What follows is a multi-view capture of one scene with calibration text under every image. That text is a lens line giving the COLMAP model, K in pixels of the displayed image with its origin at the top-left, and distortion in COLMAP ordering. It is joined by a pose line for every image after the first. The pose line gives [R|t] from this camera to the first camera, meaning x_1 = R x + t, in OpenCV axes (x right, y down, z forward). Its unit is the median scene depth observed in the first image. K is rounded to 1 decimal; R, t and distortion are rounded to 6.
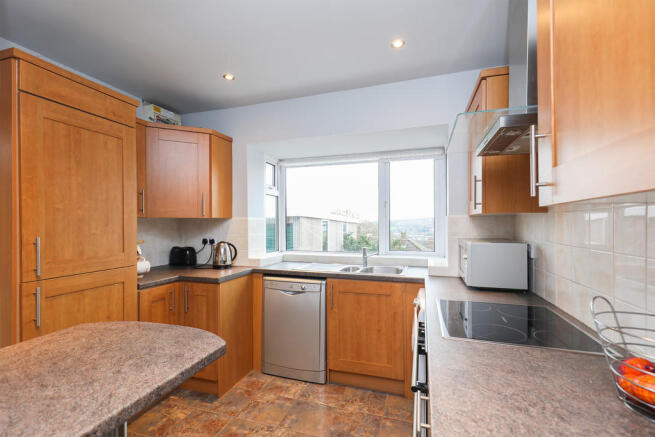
lens RADIAL K [[299.2, 0, 328.1], [0, 299.2, 219.4], [0, 0, 1]] dist [0.004578, -0.000849]
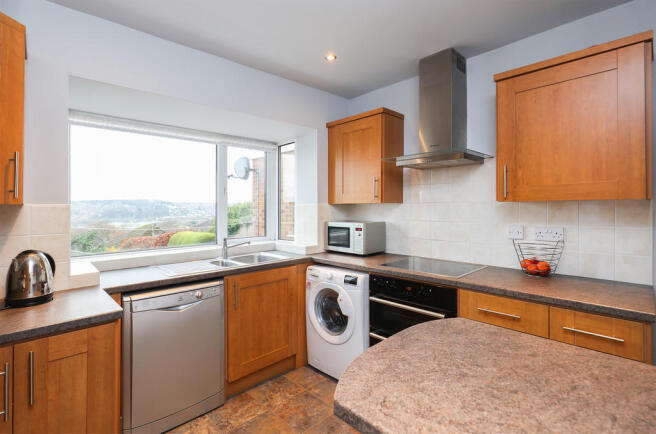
lens RADIAL K [[299.7, 0, 322.4], [0, 299.7, 205.6], [0, 0, 1]] dist [0.004578, -0.000849]
pose [[0.503369, 0.000584, 0.864071, -0.653921], [0.001842, 0.999997, -0.001749, -0.002977], [-0.864069, 0.002472, 0.503367, 0.367252]]
